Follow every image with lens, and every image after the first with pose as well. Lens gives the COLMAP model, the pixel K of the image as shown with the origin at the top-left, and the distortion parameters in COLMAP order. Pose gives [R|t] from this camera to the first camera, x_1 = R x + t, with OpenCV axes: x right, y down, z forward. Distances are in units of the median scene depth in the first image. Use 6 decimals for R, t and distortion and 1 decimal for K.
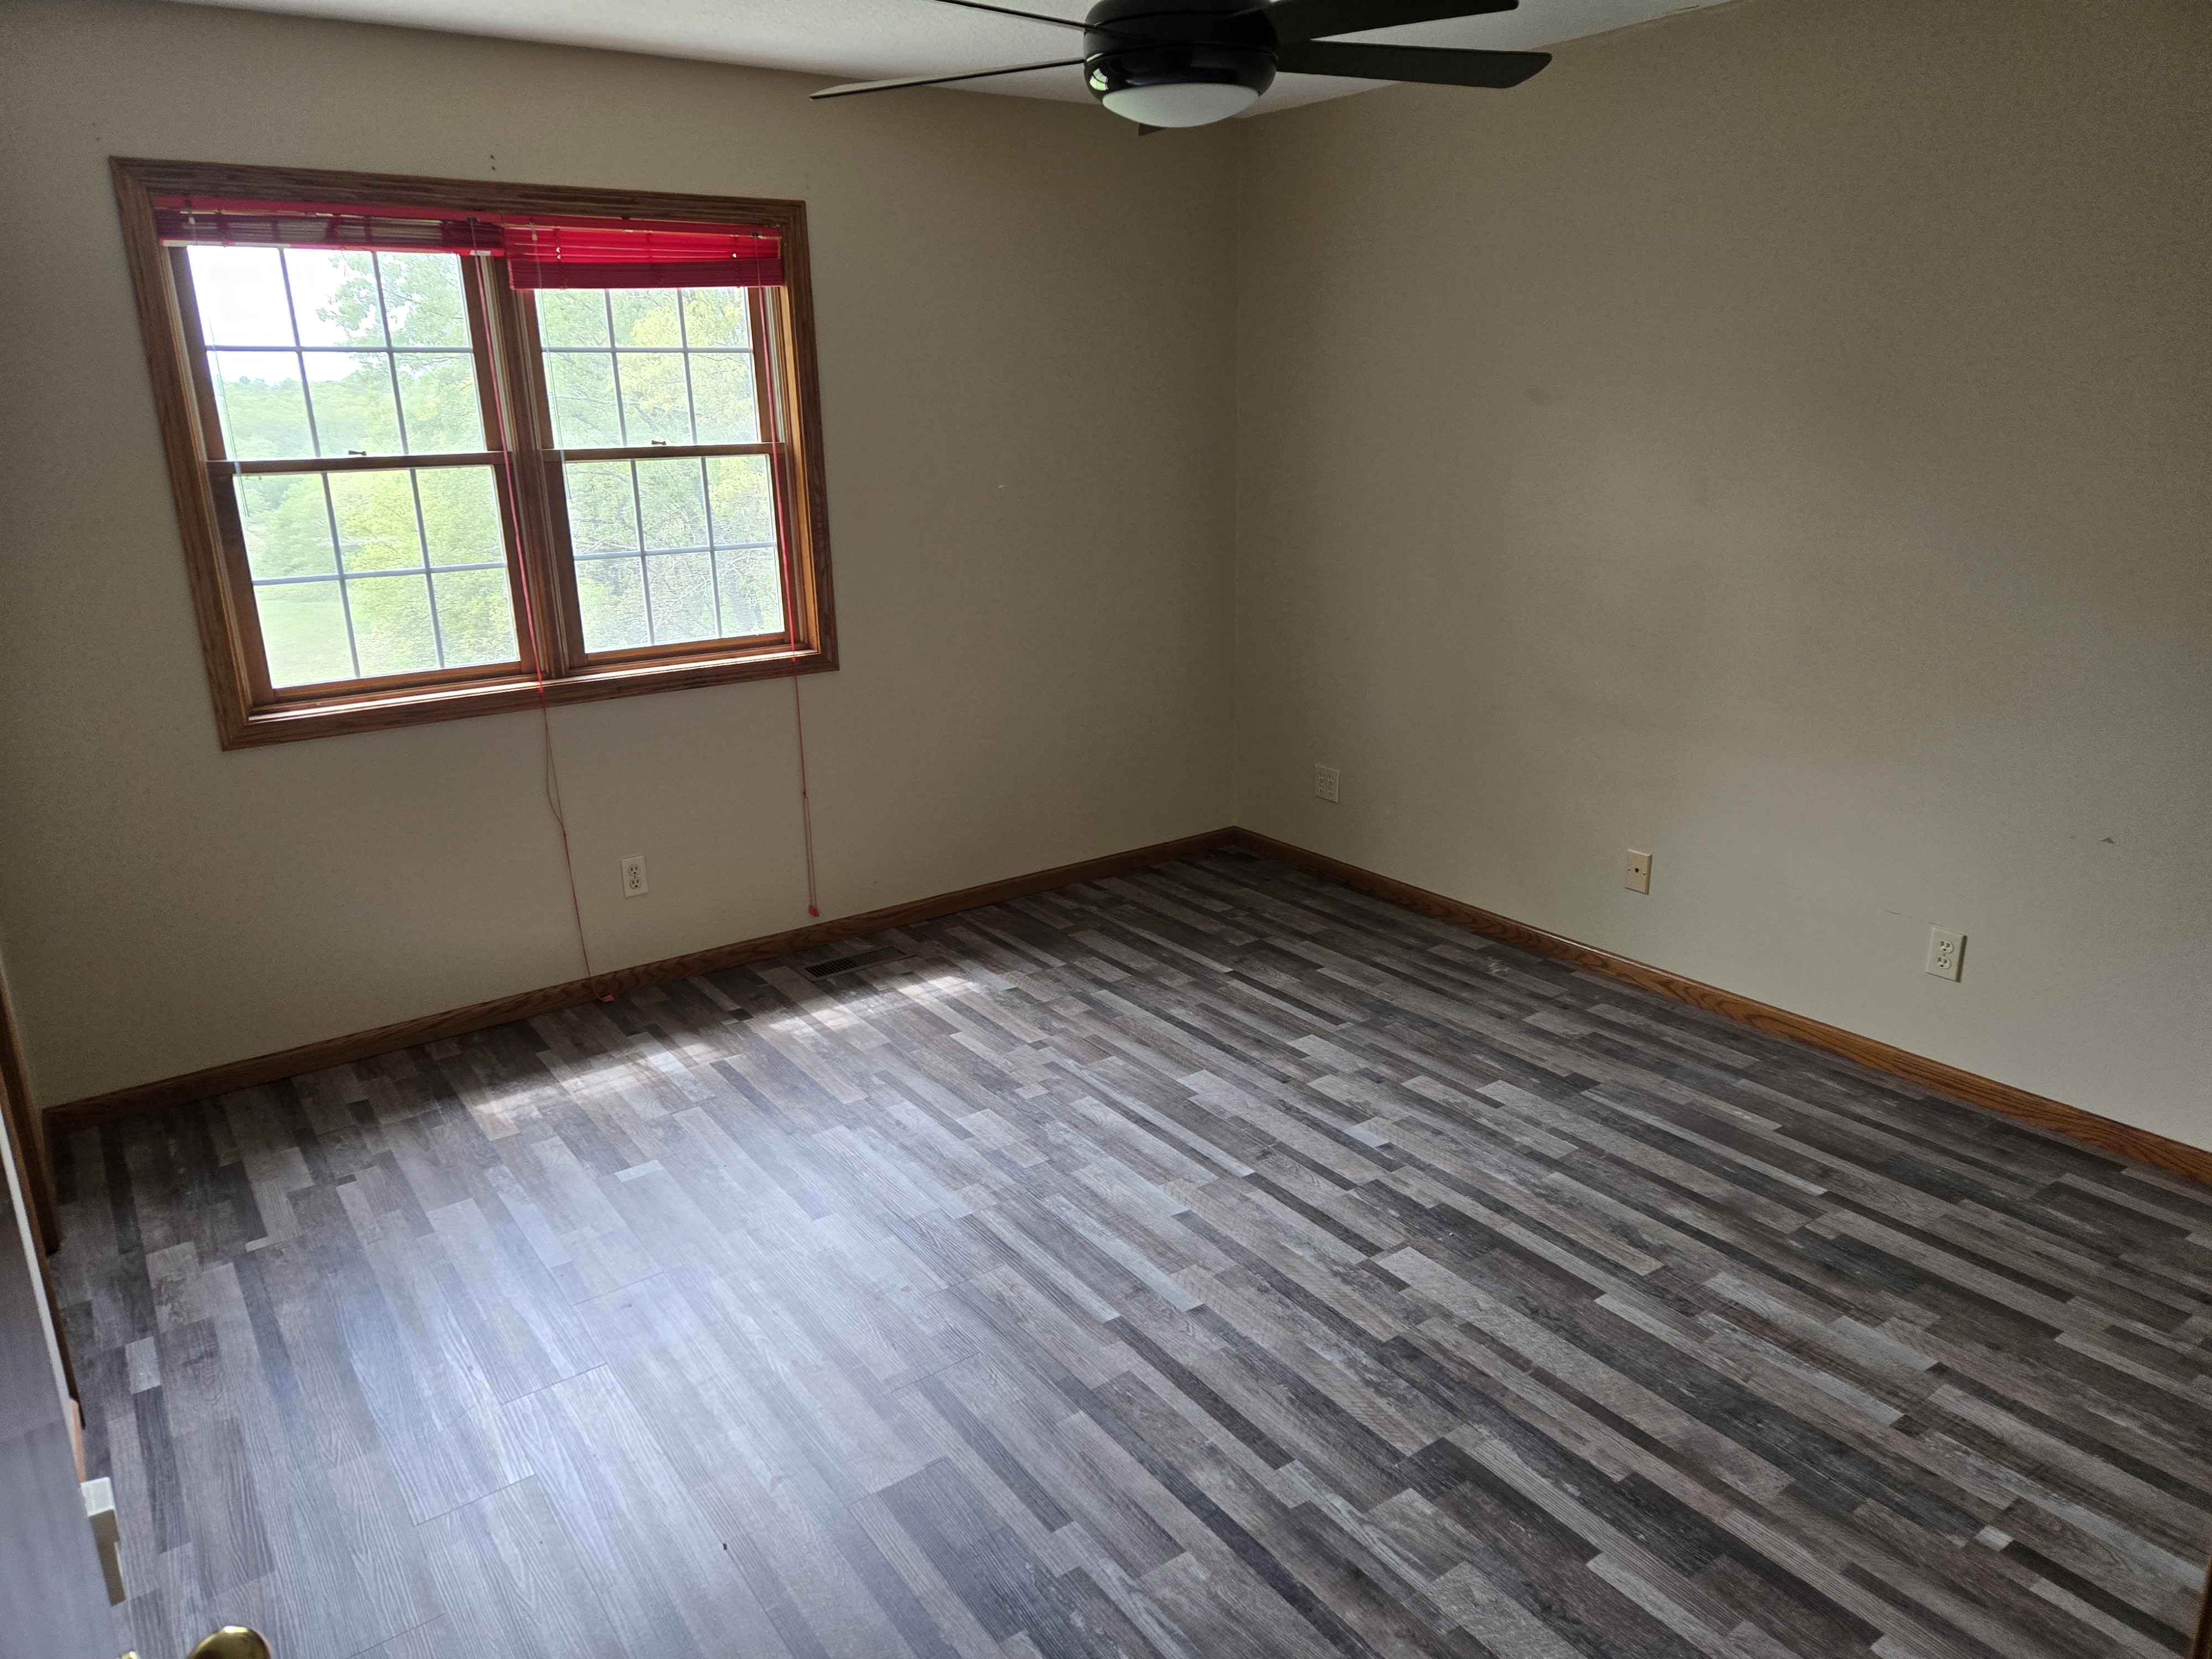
lens RADIAL K [[1469.8, 0, 1102.3], [0, 1469.8, 823.3], [0, 0, 1]] dist [-0.006739, -0.005591]
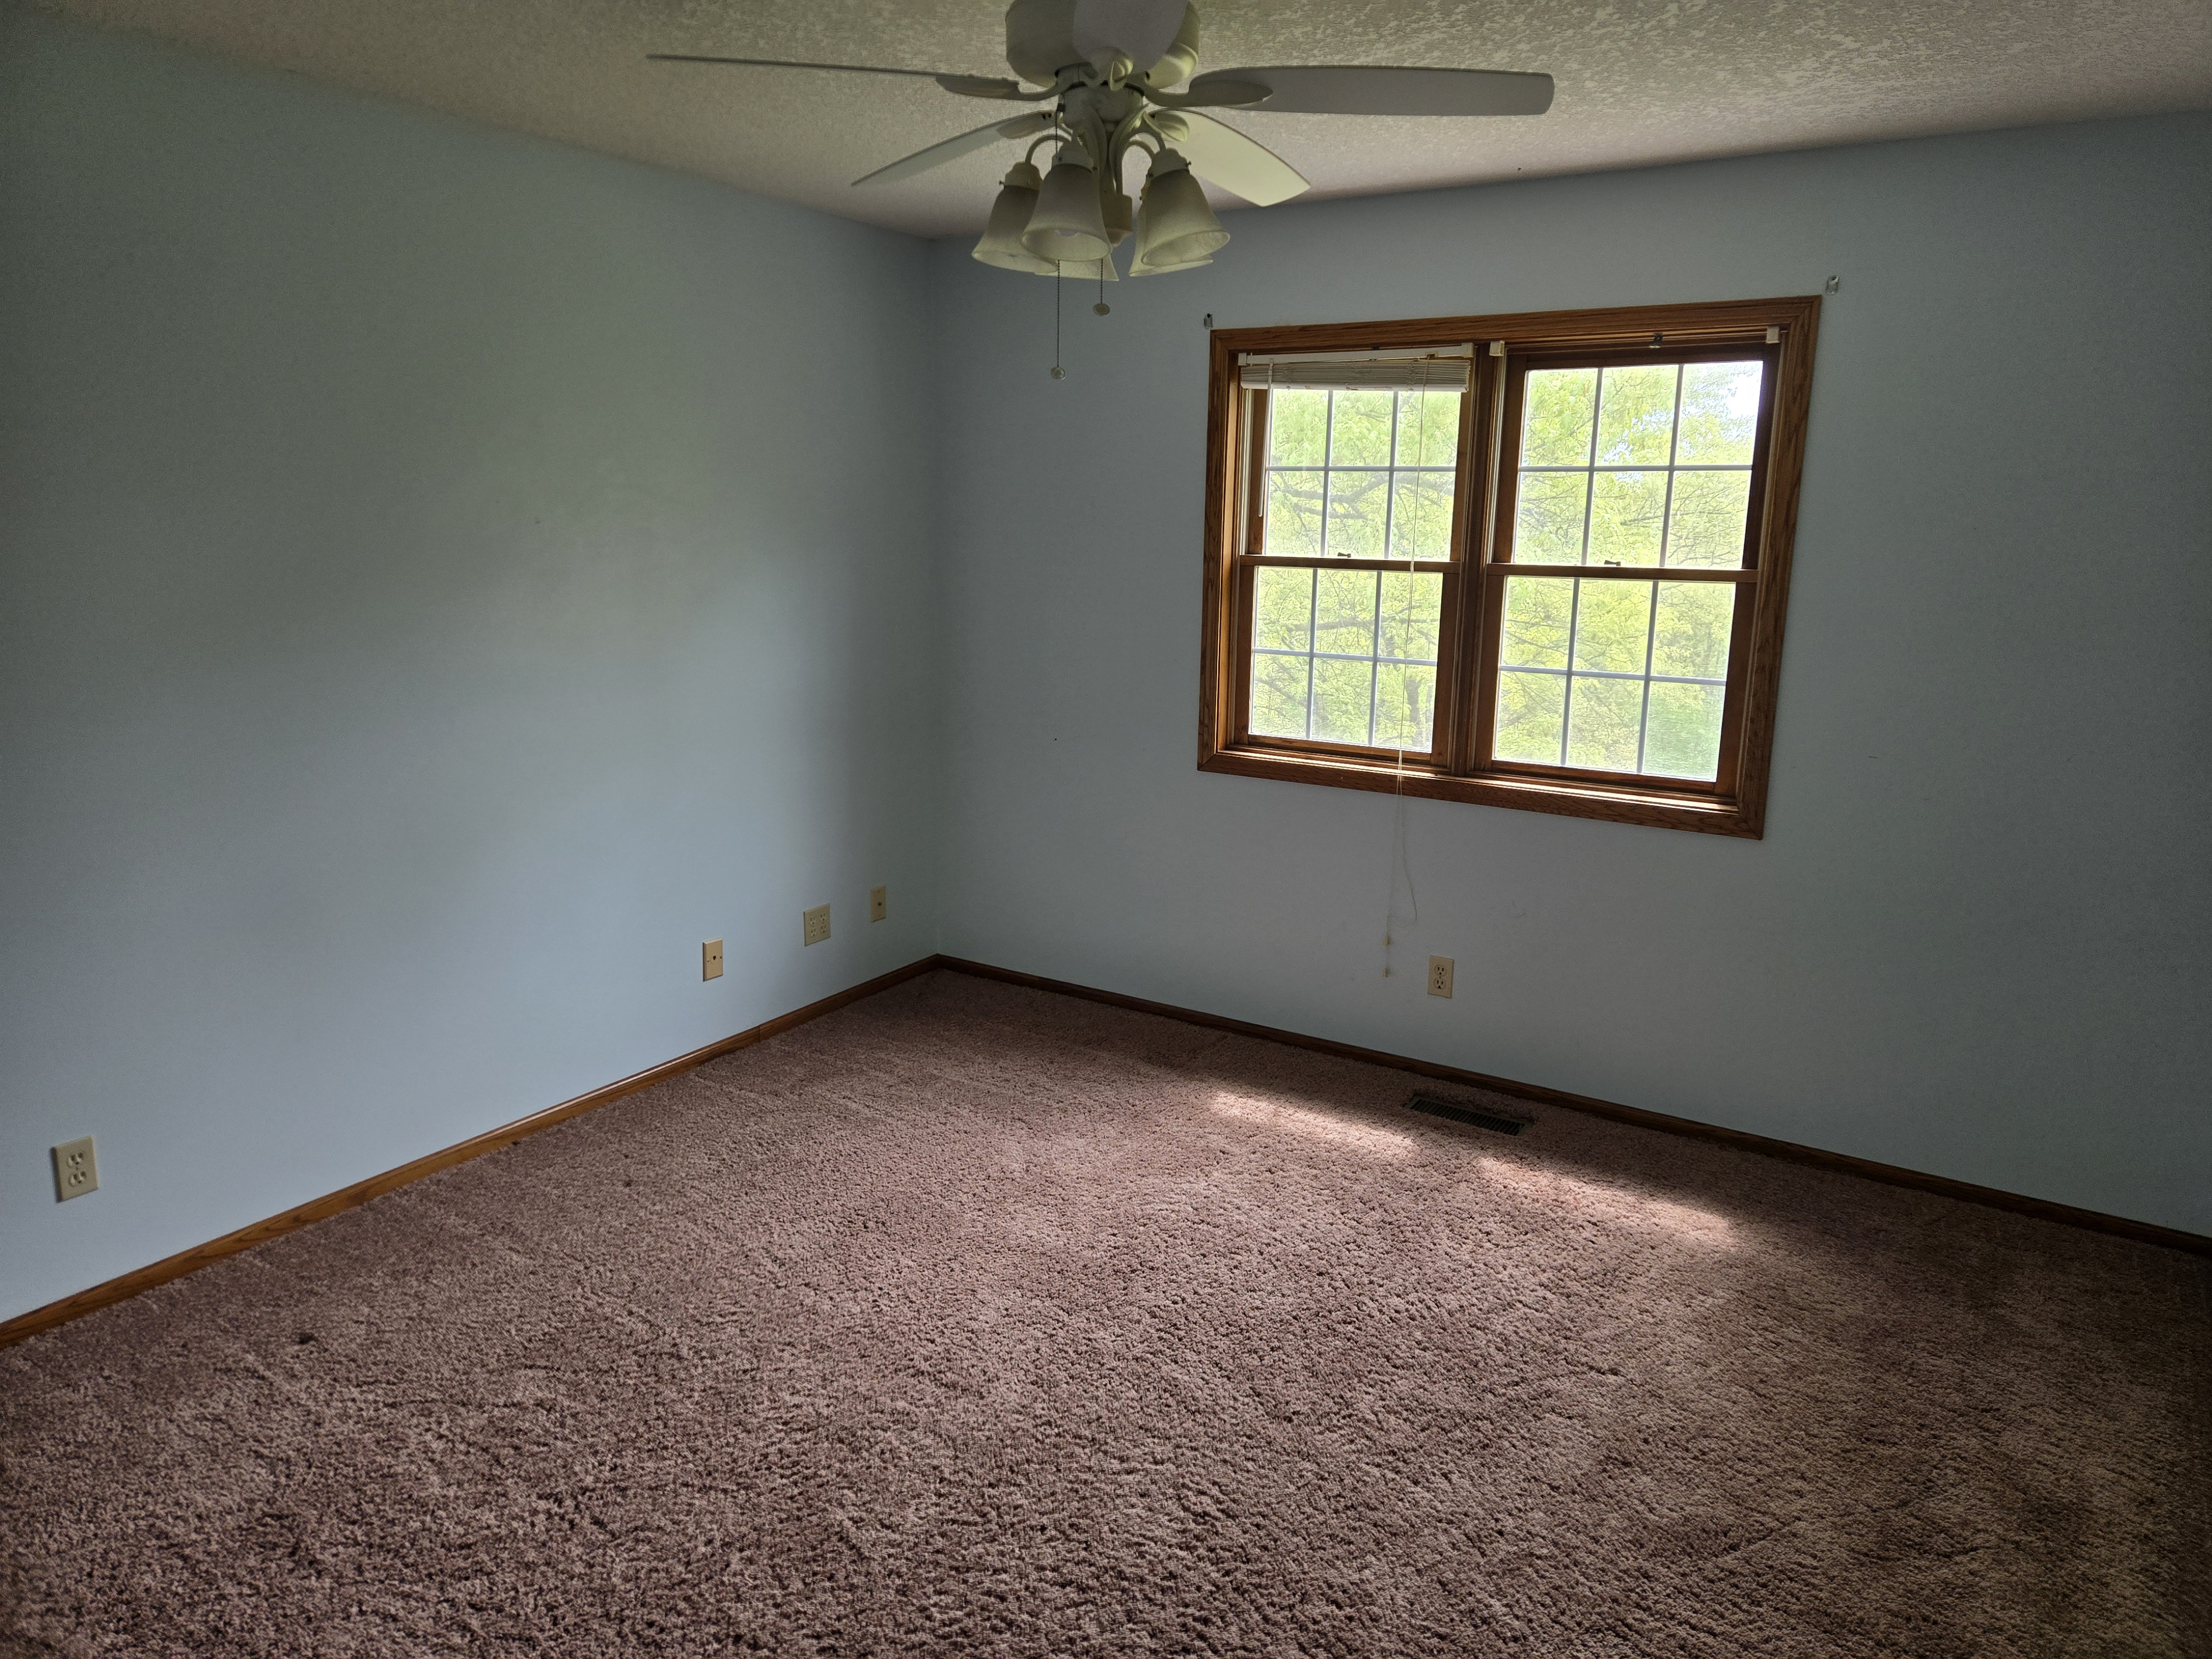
lens RADIAL K [[1469.8, 0, 1100.7], [0, 1469.8, 840.1], [0, 0, 1]] dist [-0.006739, -0.005591]
pose [[0.368187, 0.220937, -0.903120, 0.489717], [-0.280259, 0.952548, 0.118772, -0.107973], [0.886506, 0.209377, 0.412635, 0.349182]]
